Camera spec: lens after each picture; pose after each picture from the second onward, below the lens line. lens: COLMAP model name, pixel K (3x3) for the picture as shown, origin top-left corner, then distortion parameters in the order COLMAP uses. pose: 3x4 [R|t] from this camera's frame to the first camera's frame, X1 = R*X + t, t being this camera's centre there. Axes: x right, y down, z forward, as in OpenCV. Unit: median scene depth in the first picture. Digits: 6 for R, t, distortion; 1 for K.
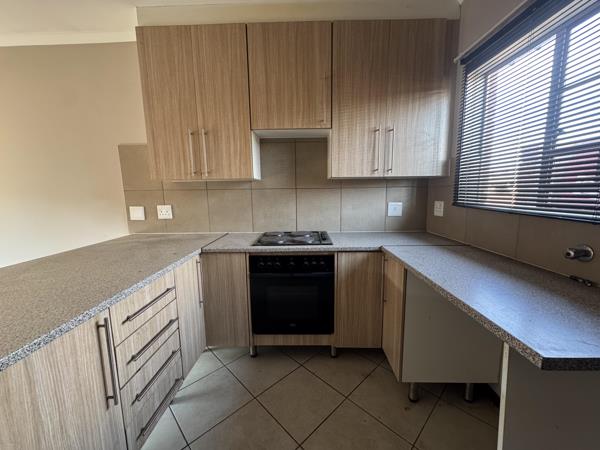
lens RADIAL K [[240.1, 0, 300.0], [0, 240.1, 225.0], [0, 0, 1]] dist [-0.003175, -0.000294]
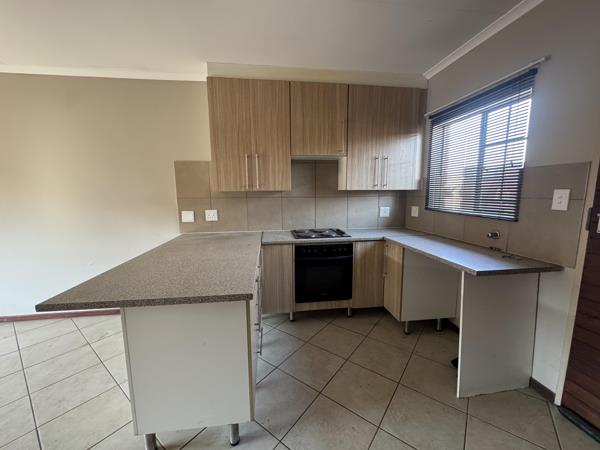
lens RADIAL K [[240.1, 0, 300.0], [0, 240.1, 225.0], [0, 0, 1]] dist [-0.003175, -0.000294]
pose [[0.988600, -0.014483, 0.149870, -0.370940], [0.015702, 0.999853, -0.006953, 0.014915], [-0.149747, 0.009227, 0.988681, -0.379231]]
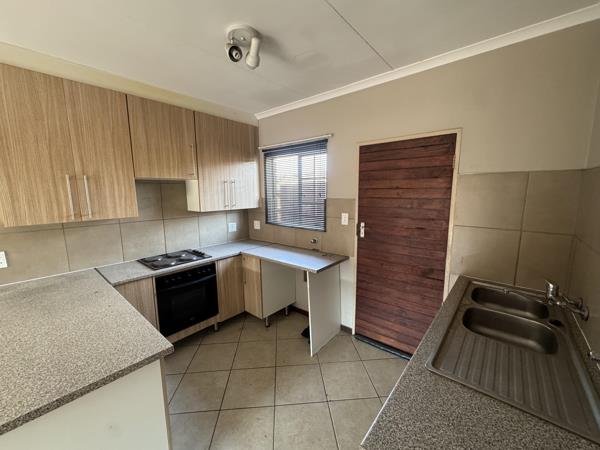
lens RADIAL K [[240.1, 0, 300.0], [0, 240.1, 225.0], [0, 0, 1]] dist [-0.003175, -0.000294]
pose [[0.631240, -0.102385, 0.768800, -0.645020], [0.110973, 0.992972, 0.041122, -0.116711], [-0.767607, 0.059358, 0.638166, -0.414012]]
